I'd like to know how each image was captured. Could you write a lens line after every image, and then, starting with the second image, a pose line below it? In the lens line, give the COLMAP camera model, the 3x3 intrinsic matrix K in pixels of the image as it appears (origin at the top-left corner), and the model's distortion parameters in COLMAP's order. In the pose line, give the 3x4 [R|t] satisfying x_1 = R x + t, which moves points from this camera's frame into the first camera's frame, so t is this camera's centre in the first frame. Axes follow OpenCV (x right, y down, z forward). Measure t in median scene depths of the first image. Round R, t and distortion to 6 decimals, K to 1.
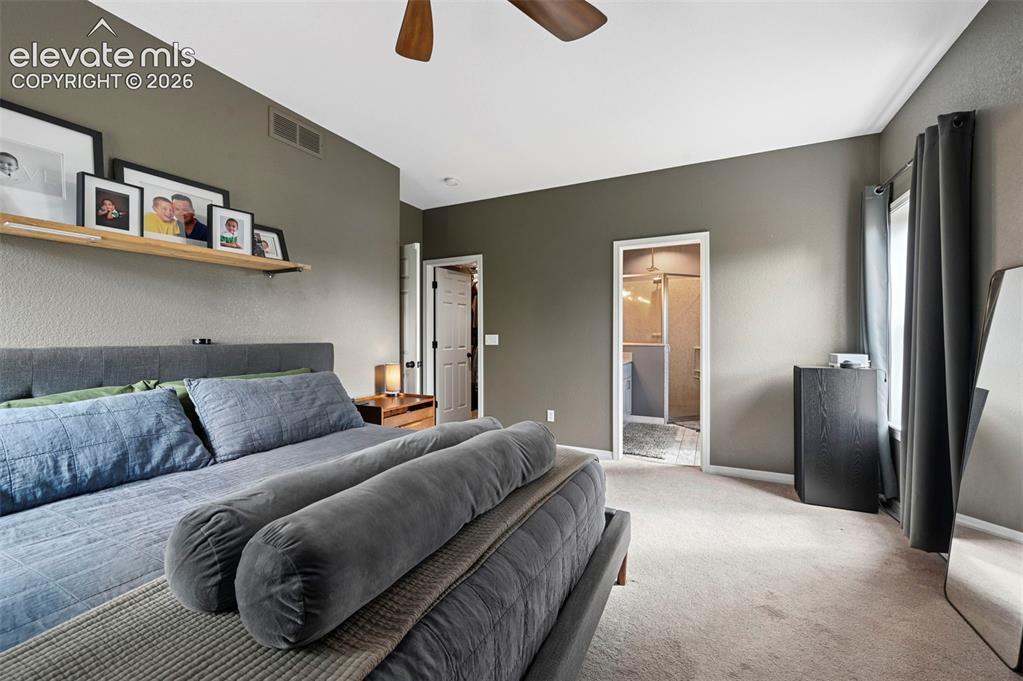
lens RADIAL K [[409.0, 0, 511.5], [0, 409.0, 337.0], [0, 0, 1]] dist [0.001494, 0.000185]
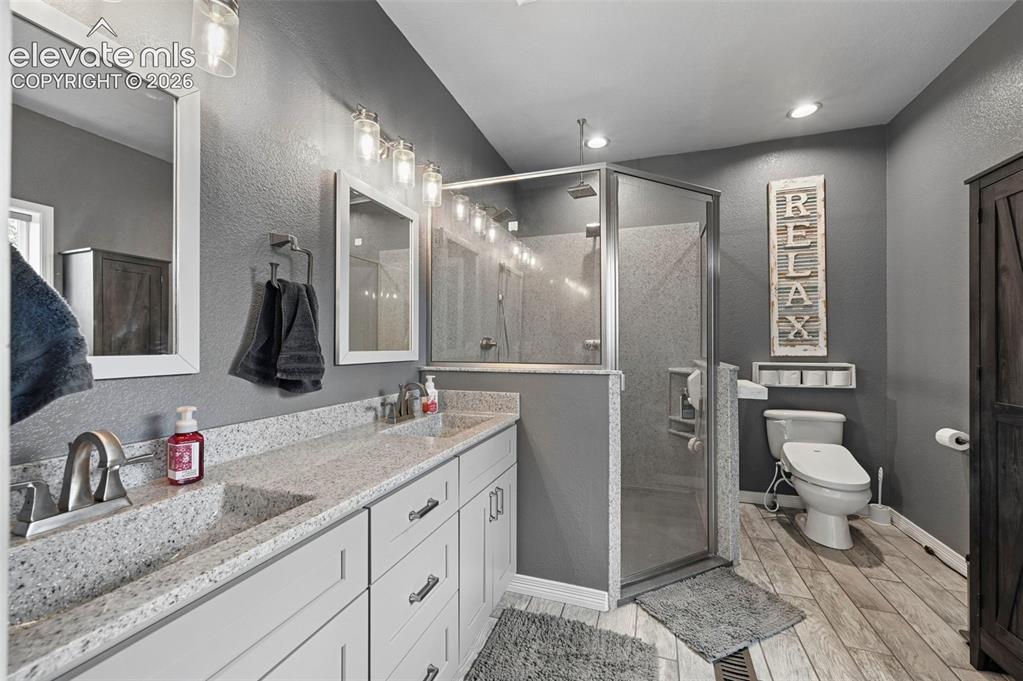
lens RADIAL K [[409.0, 0, 511.0], [0, 409.0, 343.2], [0, 0, 1]] dist [0.001494, 0.000185]
pose [[0.991874, 0.000646, 0.127224, 0.232600], [0.000546, 0.999956, -0.009338, -0.001019], [-0.127224, 0.009332, 0.991830, 0.627197]]
